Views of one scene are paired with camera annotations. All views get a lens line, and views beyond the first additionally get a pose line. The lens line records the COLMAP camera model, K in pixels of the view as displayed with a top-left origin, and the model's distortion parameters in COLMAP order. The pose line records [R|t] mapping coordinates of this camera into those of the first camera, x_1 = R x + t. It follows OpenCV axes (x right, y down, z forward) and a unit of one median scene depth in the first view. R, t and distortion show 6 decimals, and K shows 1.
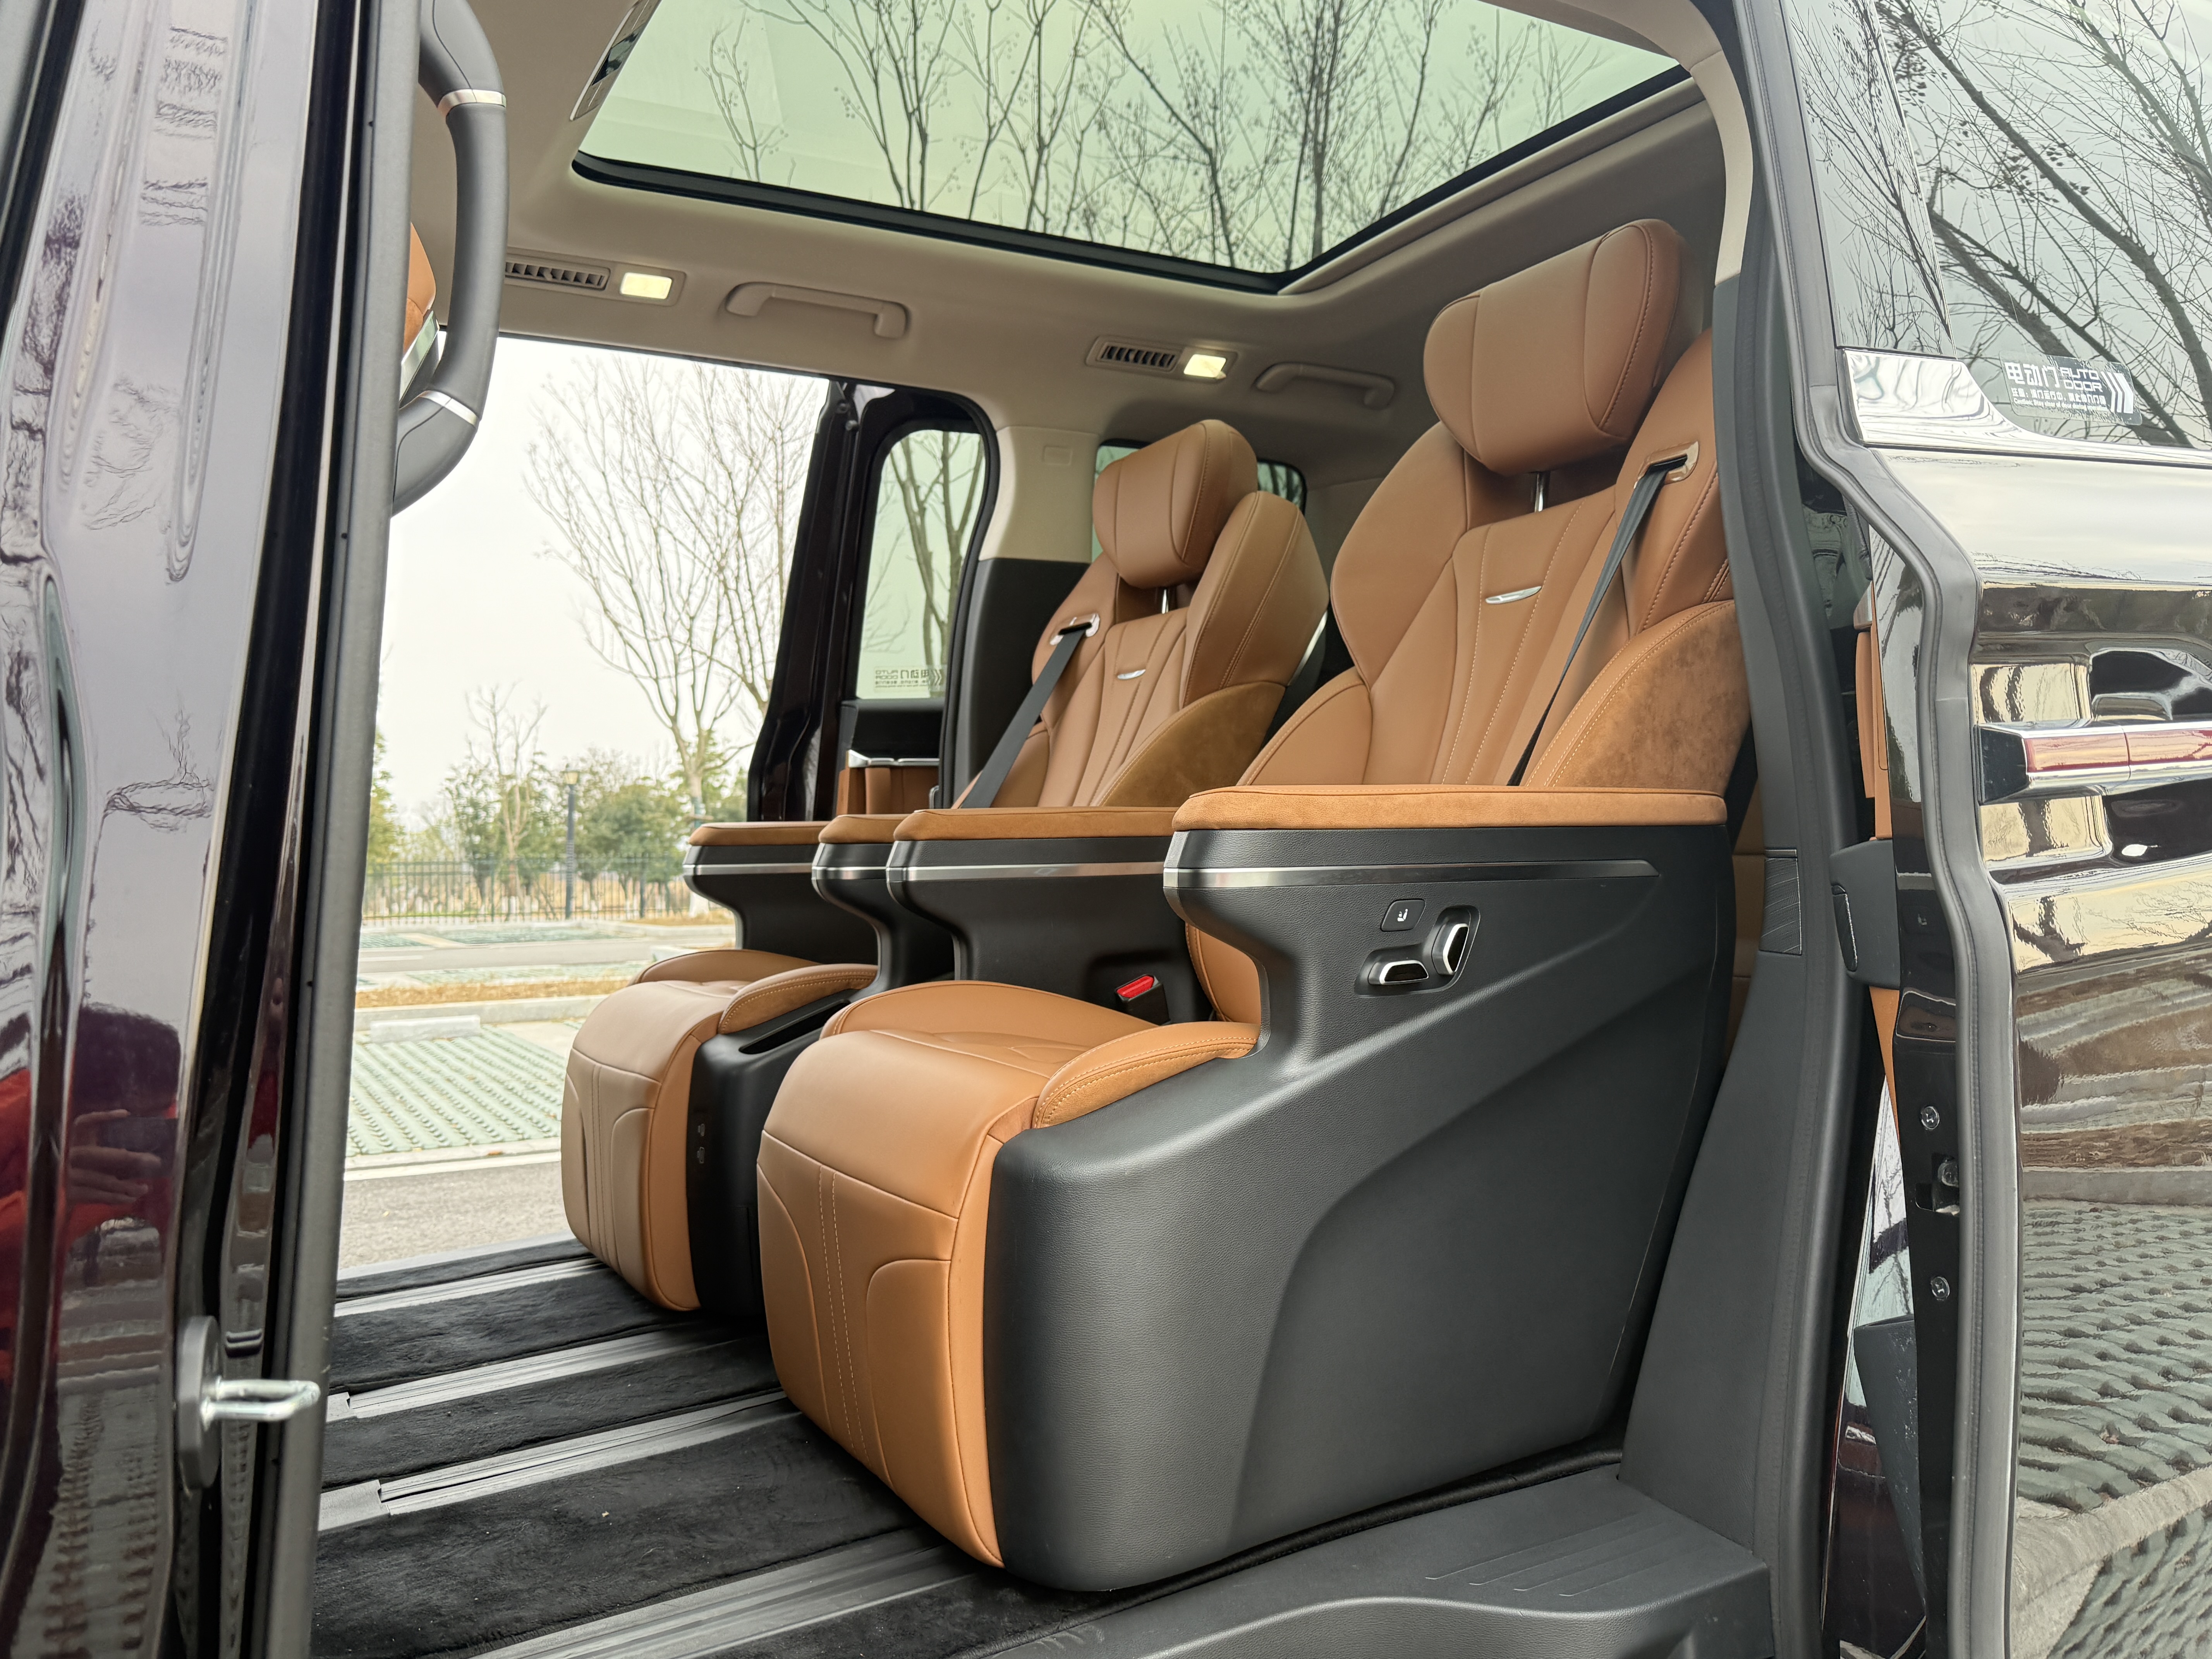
lens RADIAL K [[1668.5, 0, 1108.0], [0, 1668.5, 819.2], [0, 0, 1]] dist [0.105195, -0.009662]
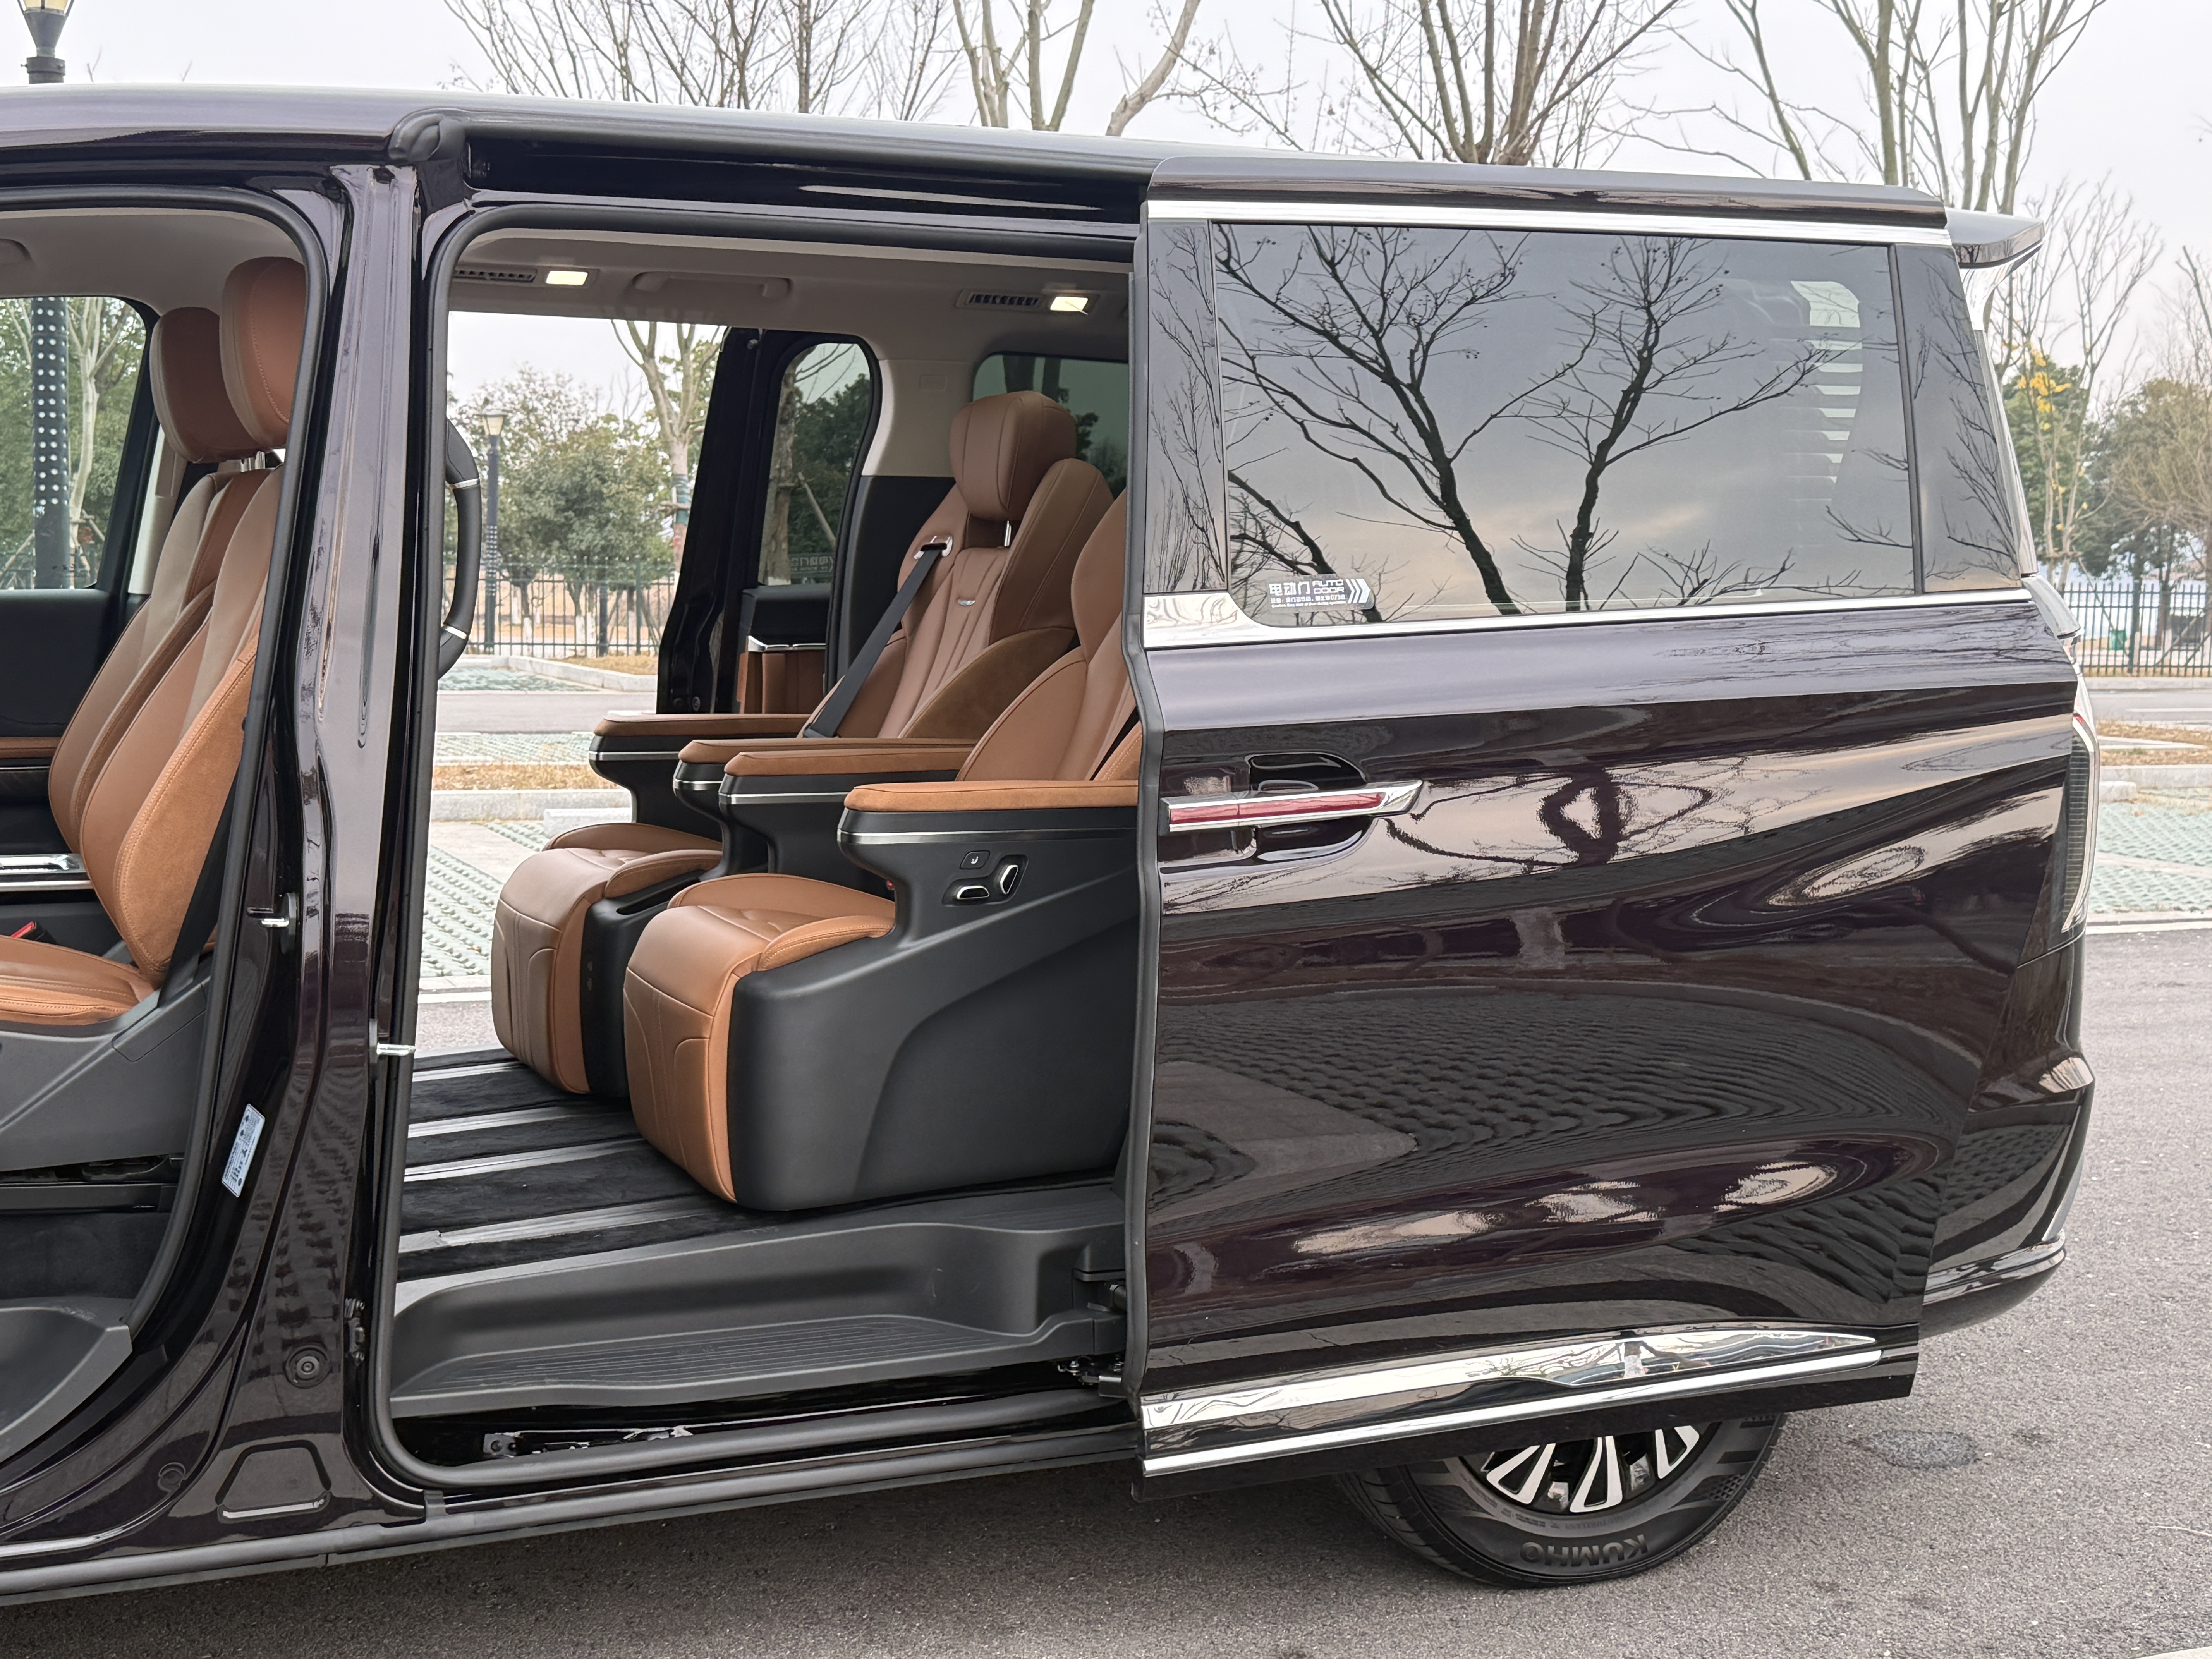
lens RADIAL K [[2853.0, 0, 1118.1], [0, 2853.0, 841.6], [0, 0, 1]] dist [0.136142, 0.000000]
pose [[0.994855, 0.045200, -0.090671, 0.324880], [-0.033650, 0.991573, 0.125100, -0.184397], [0.095562, -0.121405, 0.987992, -1.045332]]
